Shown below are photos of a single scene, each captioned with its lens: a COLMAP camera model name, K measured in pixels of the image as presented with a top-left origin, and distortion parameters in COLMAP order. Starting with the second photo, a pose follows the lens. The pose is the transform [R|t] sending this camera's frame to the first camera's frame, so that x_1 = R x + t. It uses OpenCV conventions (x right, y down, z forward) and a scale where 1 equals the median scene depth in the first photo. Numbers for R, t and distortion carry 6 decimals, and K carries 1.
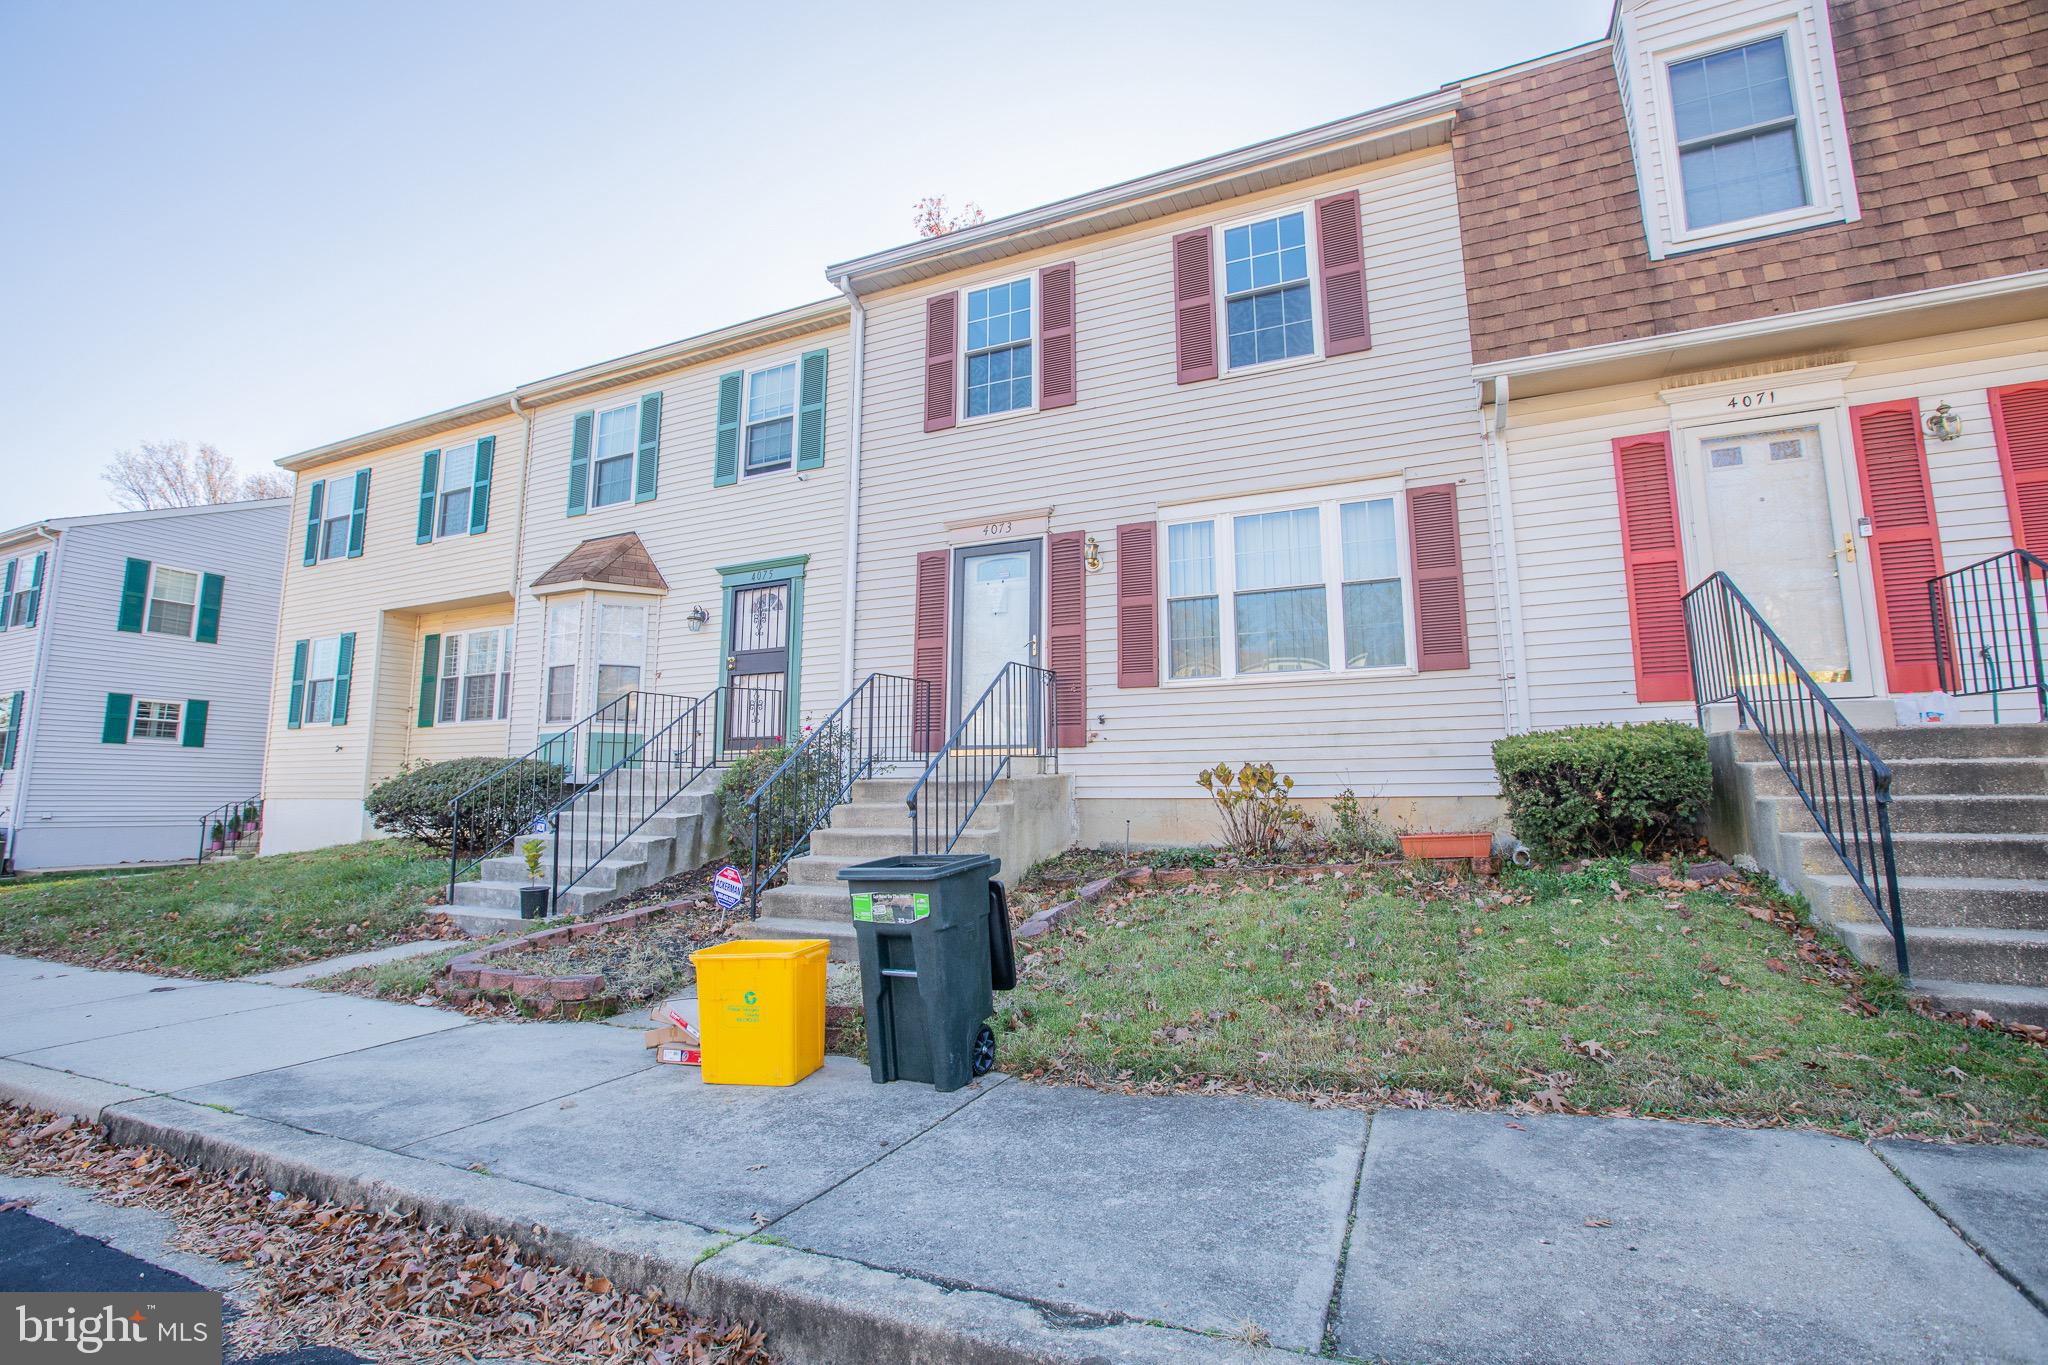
lens RADIAL K [[933.5, 0, 1020.5], [0, 933.5, 654.4], [0, 0, 1]] dist [-0.049099, 0.017643]
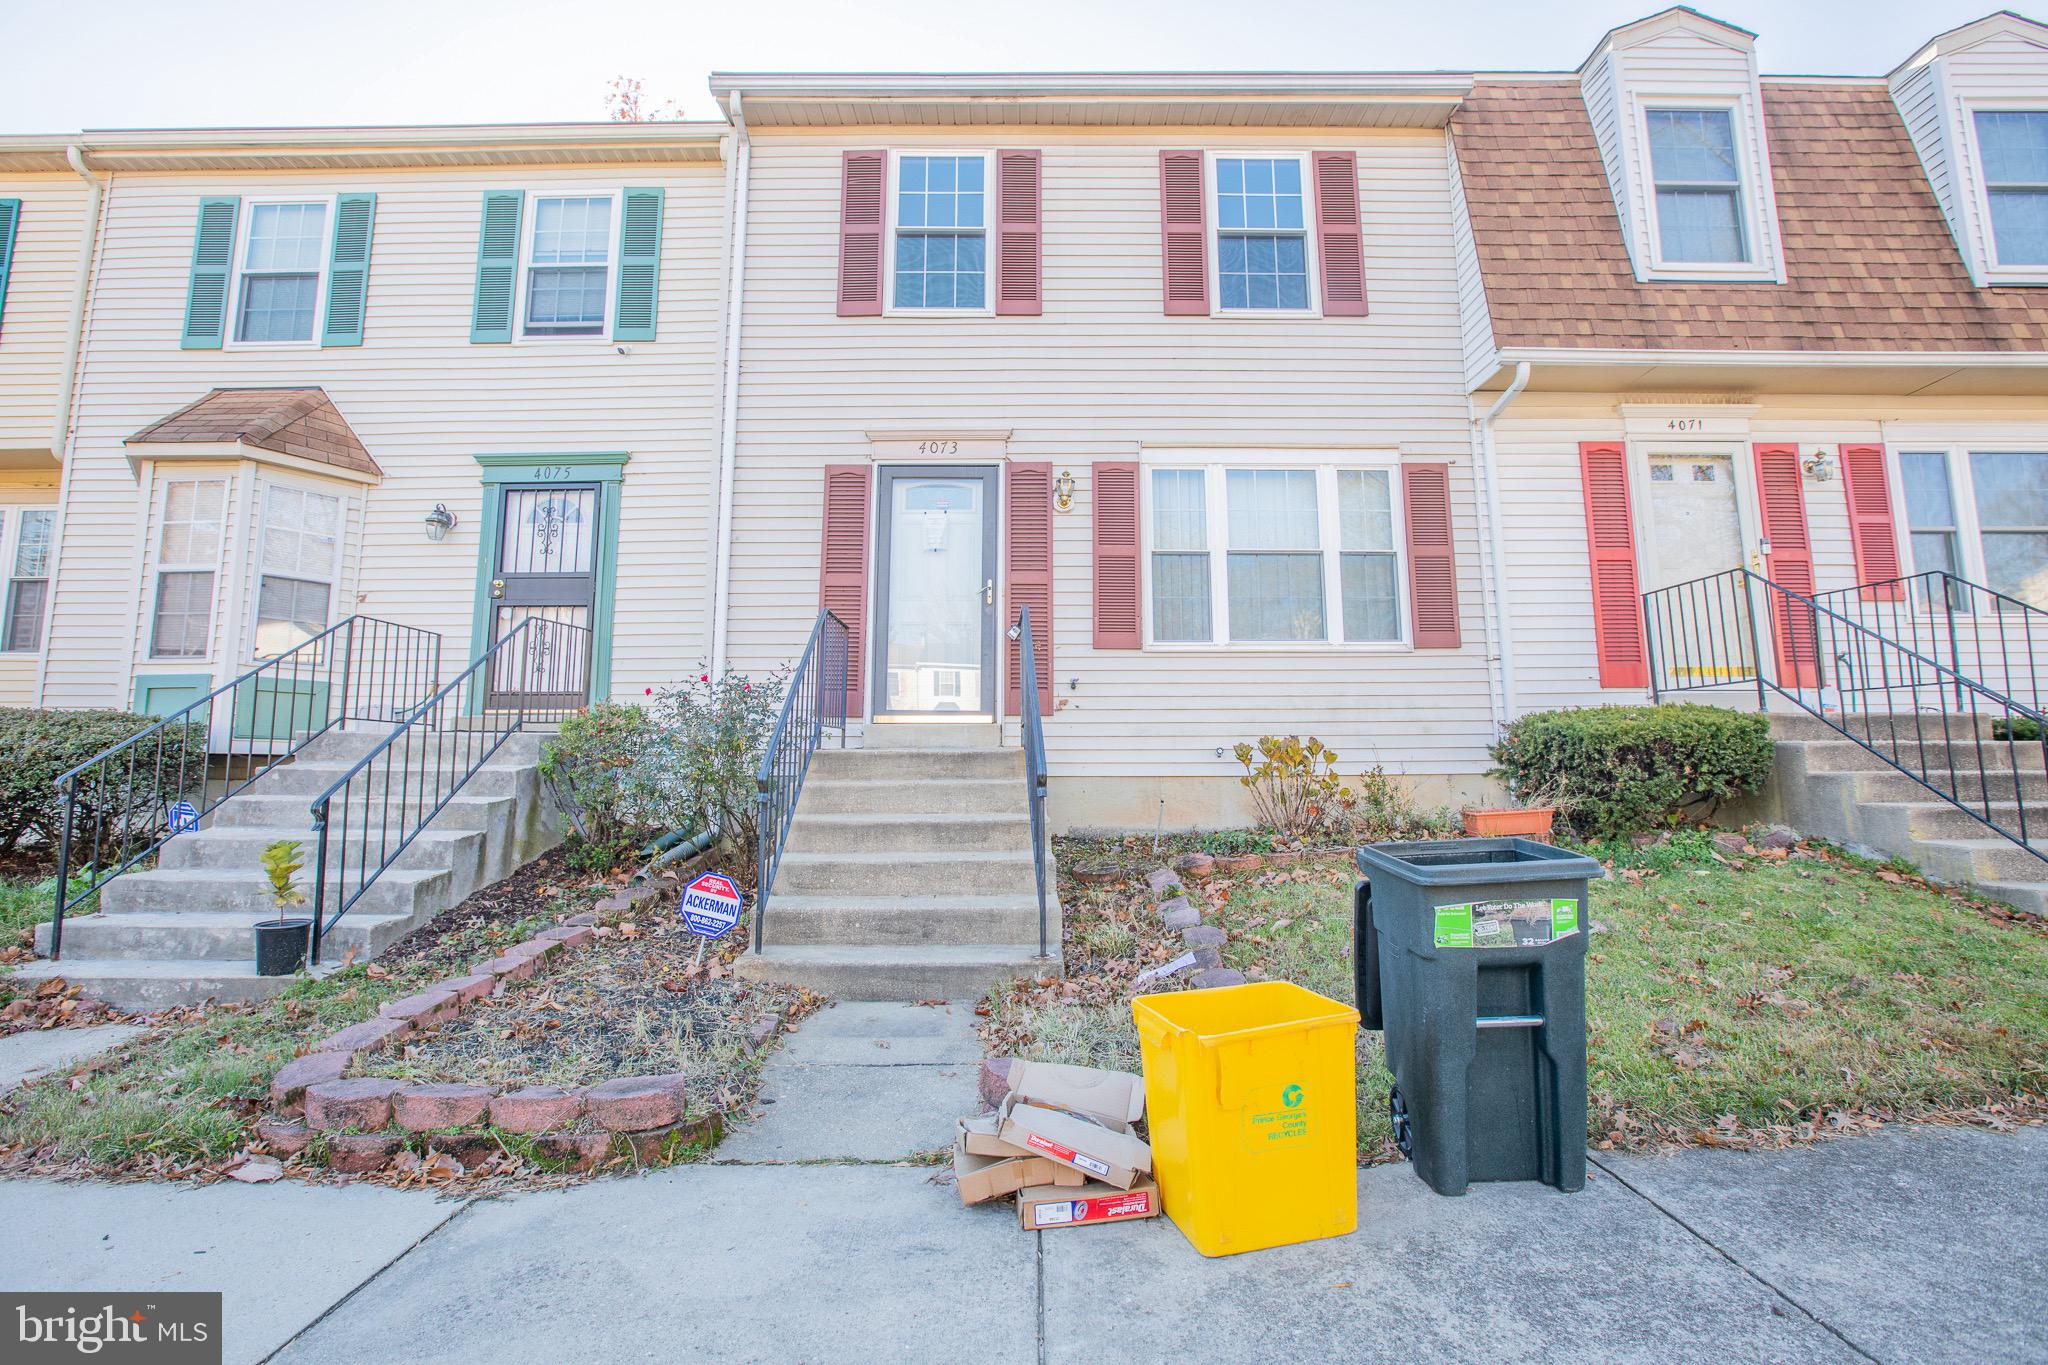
lens RADIAL K [[933.5, 0, 1020.5], [0, 933.5, 654.4], [0, 0, 1]] dist [-0.049099, 0.017643]
pose [[0.906557, 0.057919, 0.418091, -0.316249], [-0.064010, 0.997949, 0.000546, 0.044934], [-0.417202, -0.027257, 0.908405, 0.243638]]
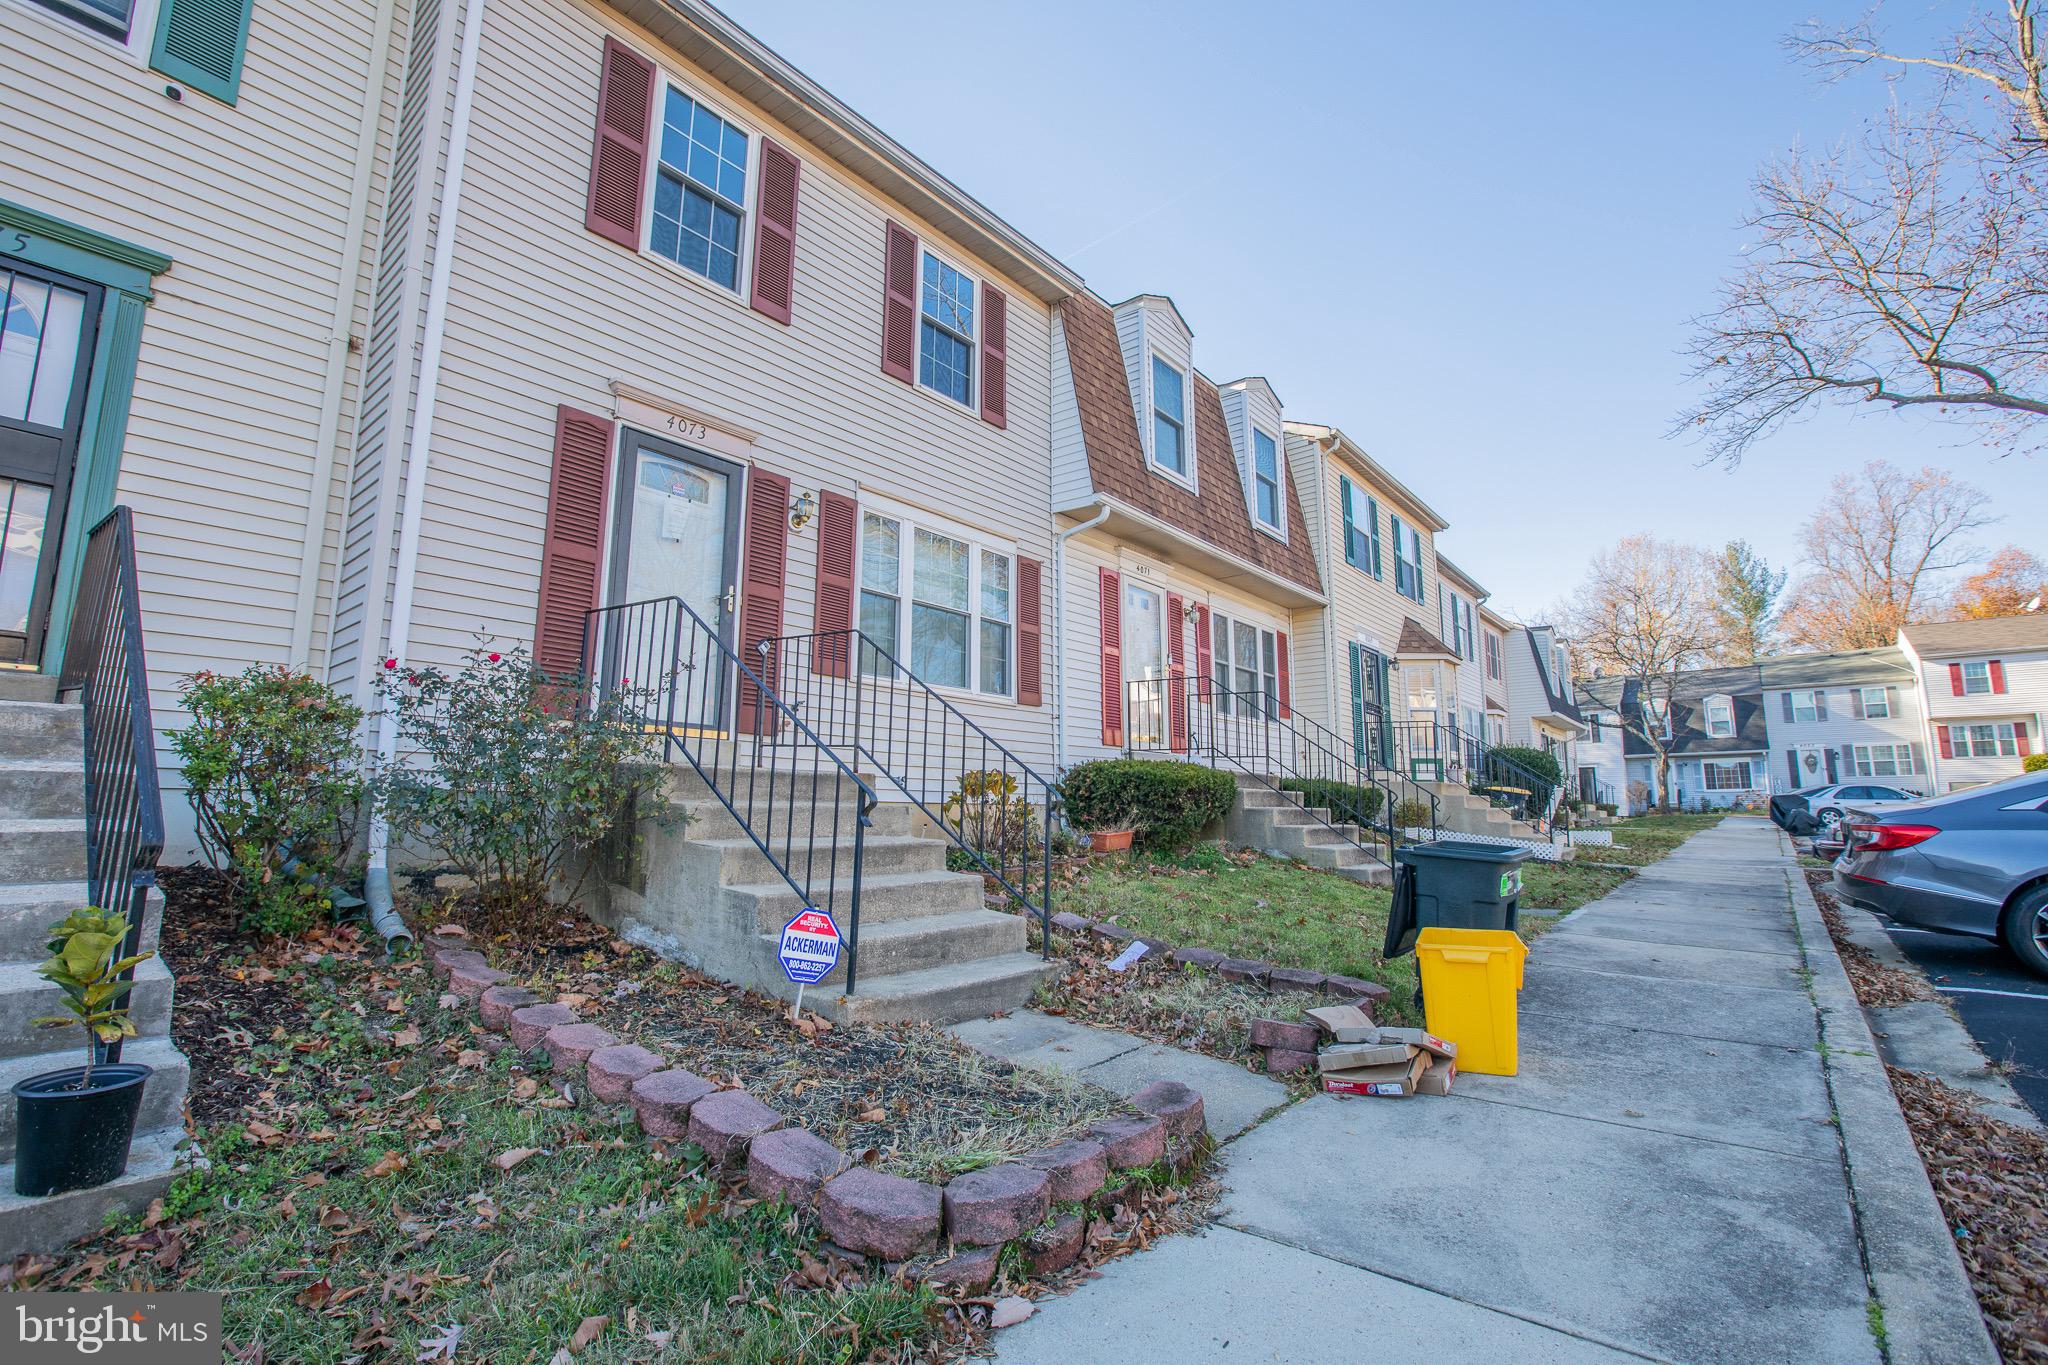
lens RADIAL K [[933.5, 0, 1020.5], [0, 933.5, 654.4], [0, 0, 1]] dist [-0.049099, 0.017643]
pose [[0.244892, 0.165794, 0.955270, -0.677093], [-0.153184, 0.979512, -0.130731, 0.102148], [-0.957373, -0.114317, 0.265271, 0.587014]]
